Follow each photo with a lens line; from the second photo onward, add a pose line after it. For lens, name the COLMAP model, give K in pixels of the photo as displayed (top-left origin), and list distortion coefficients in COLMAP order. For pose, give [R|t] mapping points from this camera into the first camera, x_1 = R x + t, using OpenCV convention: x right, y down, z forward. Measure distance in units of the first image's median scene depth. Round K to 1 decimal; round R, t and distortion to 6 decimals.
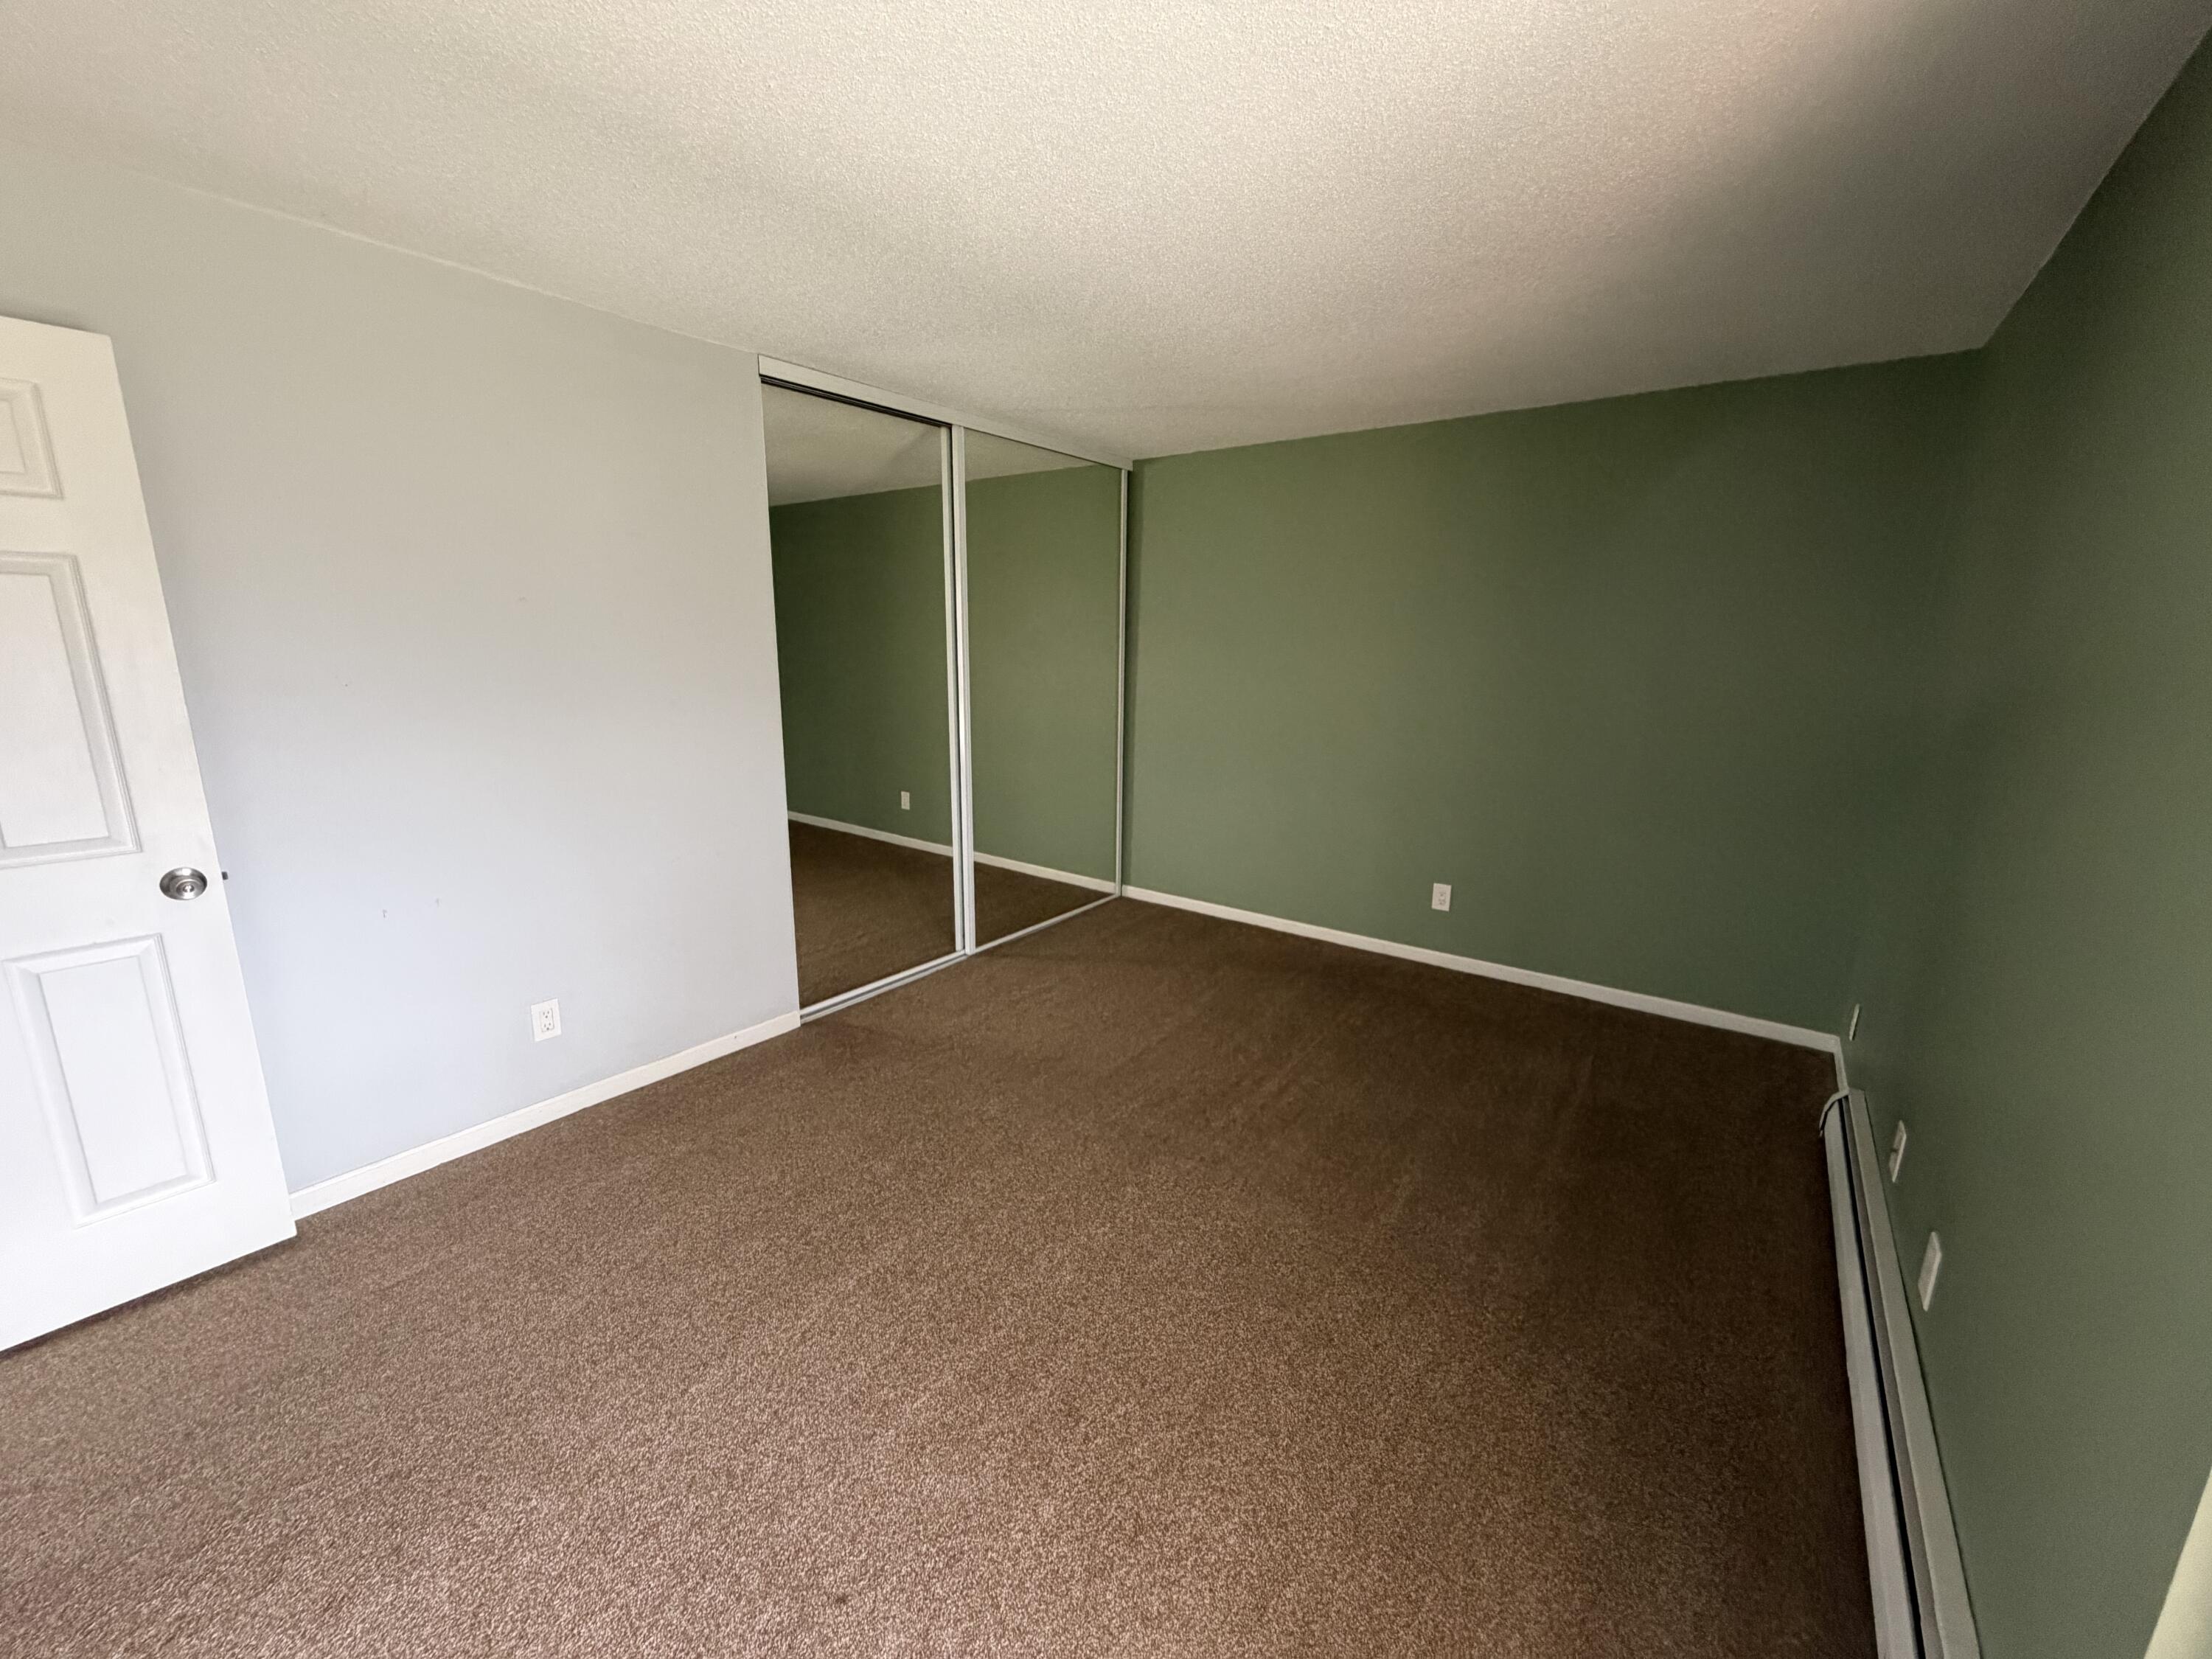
lens RADIAL K [[885.3, 0, 1106.0], [0, 885.3, 829.5], [0, 0, 1]] dist [0.000558, 0.000021]
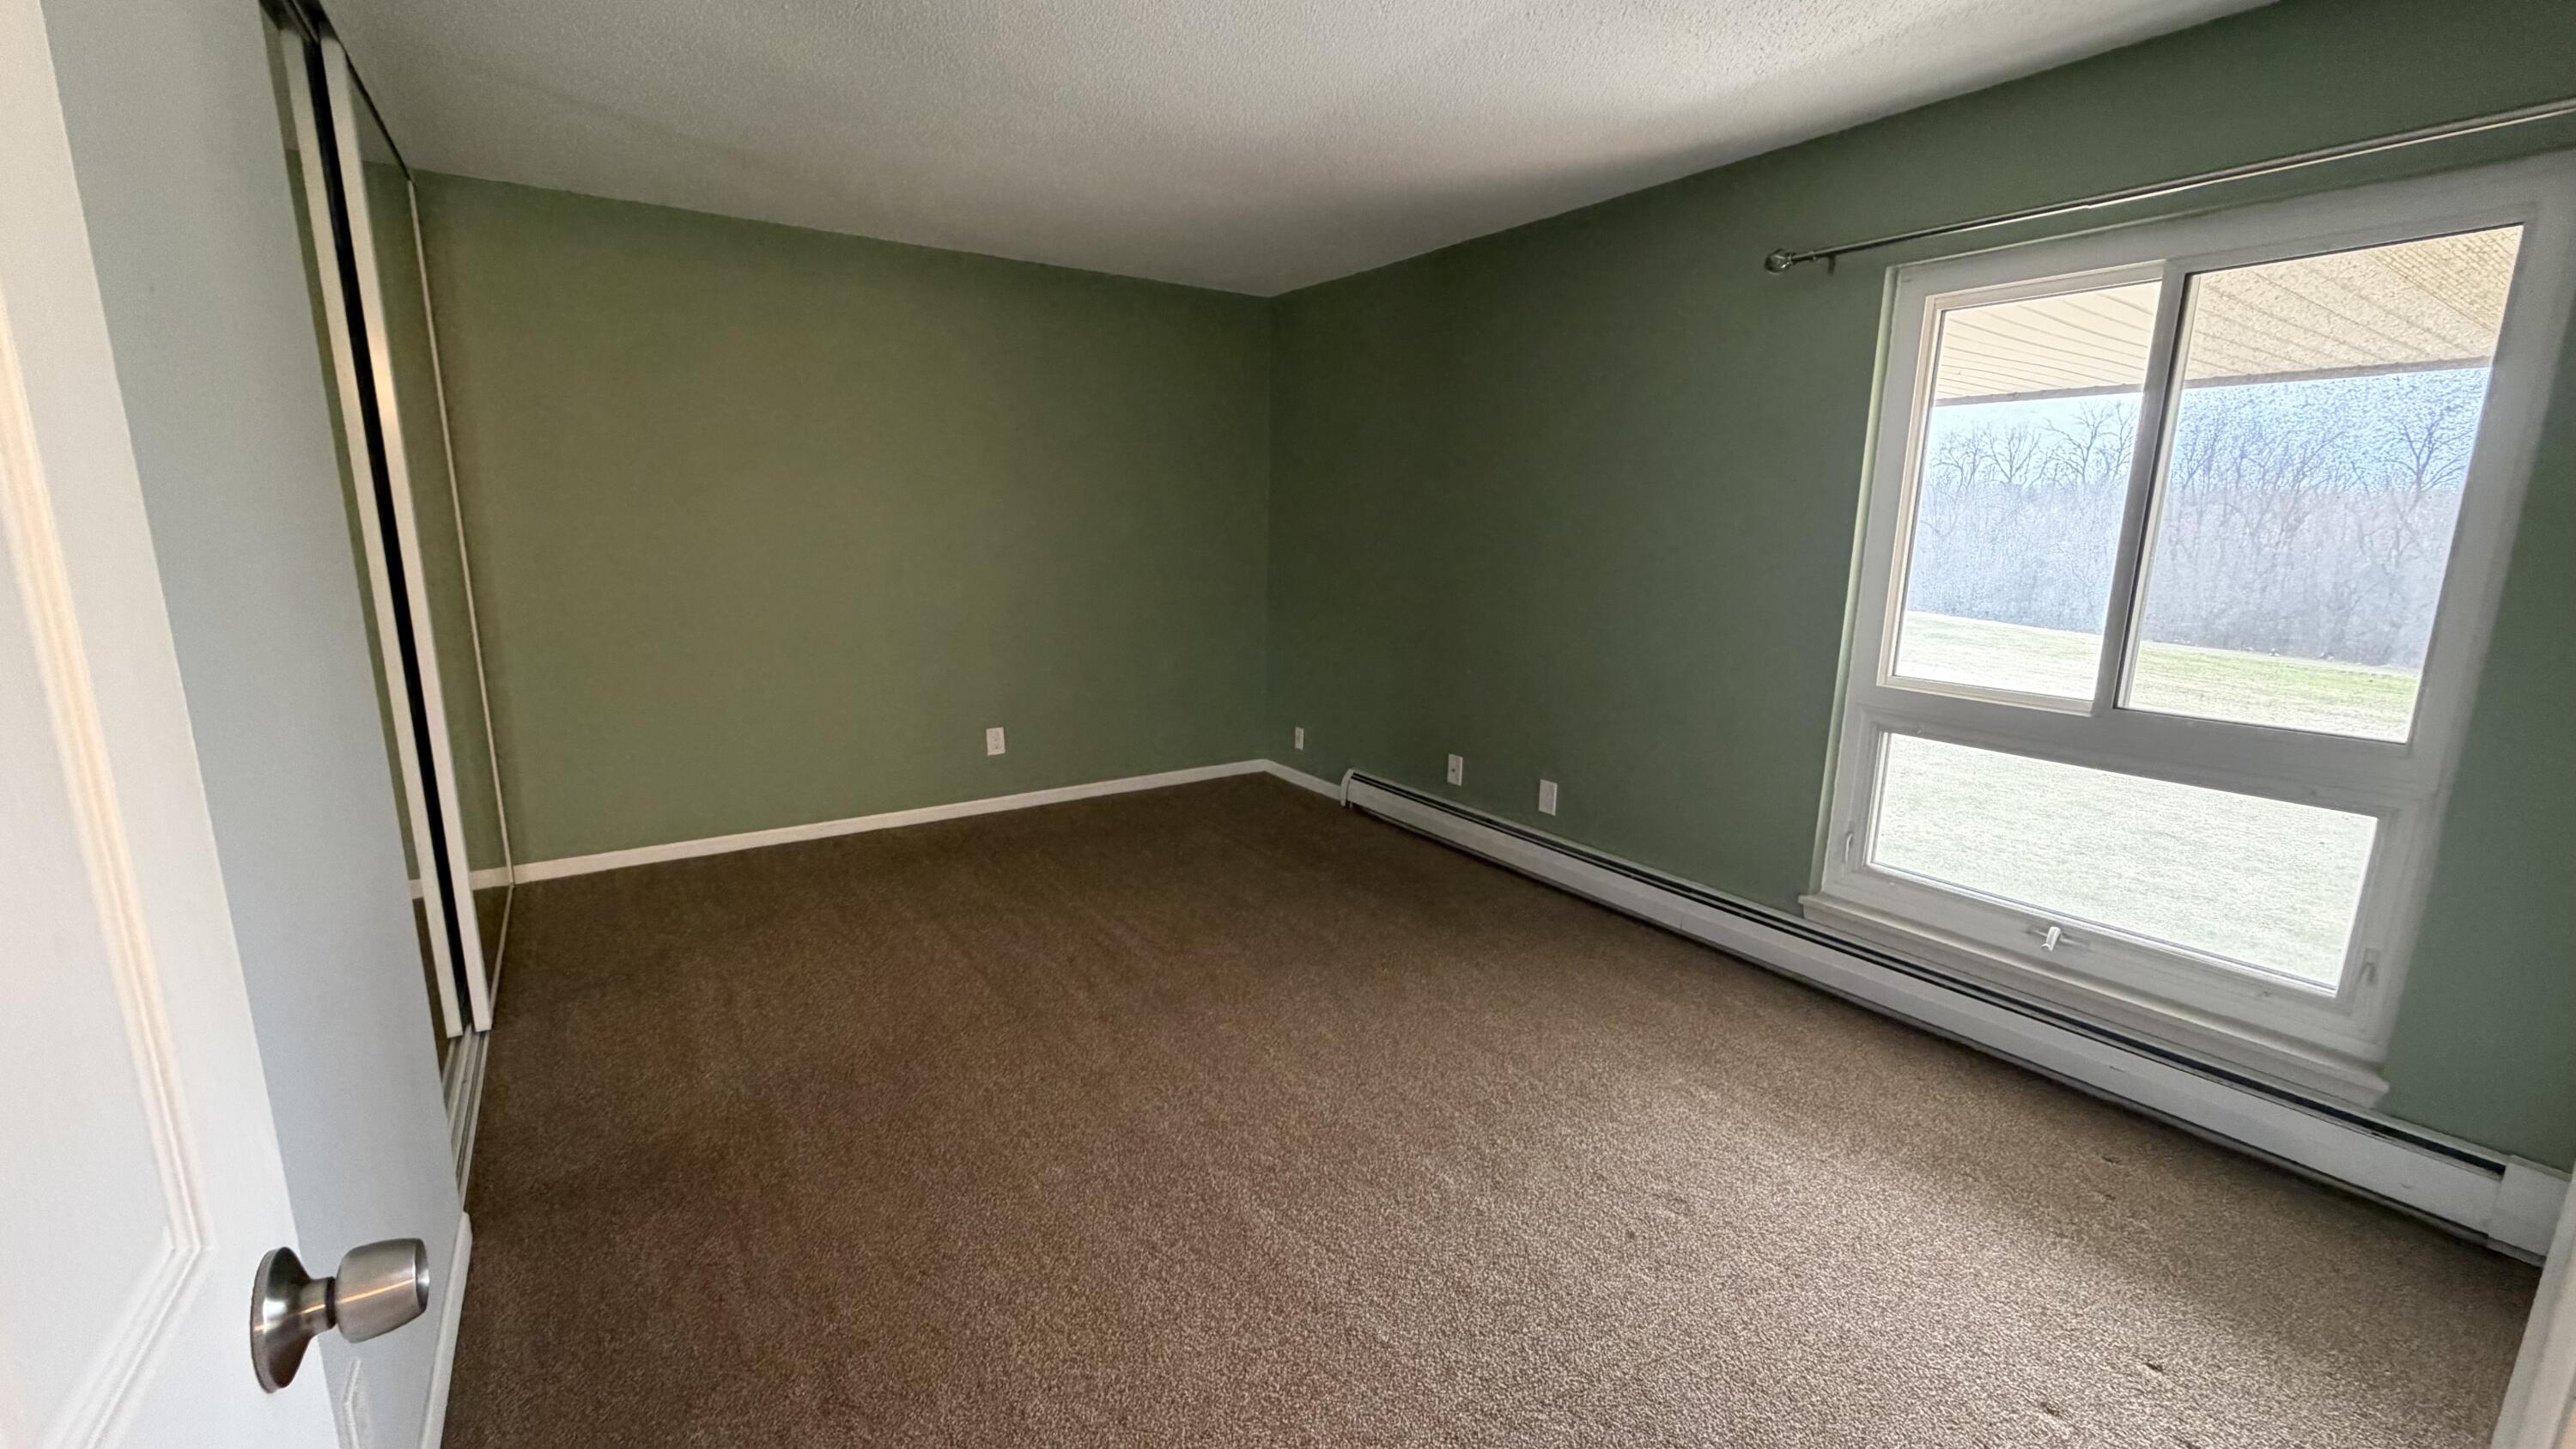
lens RADIAL K [[1017.0, 0, 1288.0], [0, 1017.0, 724.5], [0, 0, 1]] dist [0.002129, 0.000040]
pose [[0.326506, -0.198600, 0.924095, -0.625624], [0.186758, 0.971957, 0.142900, -0.049056], [-0.926561, 0.125924, 0.354440, 0.322705]]
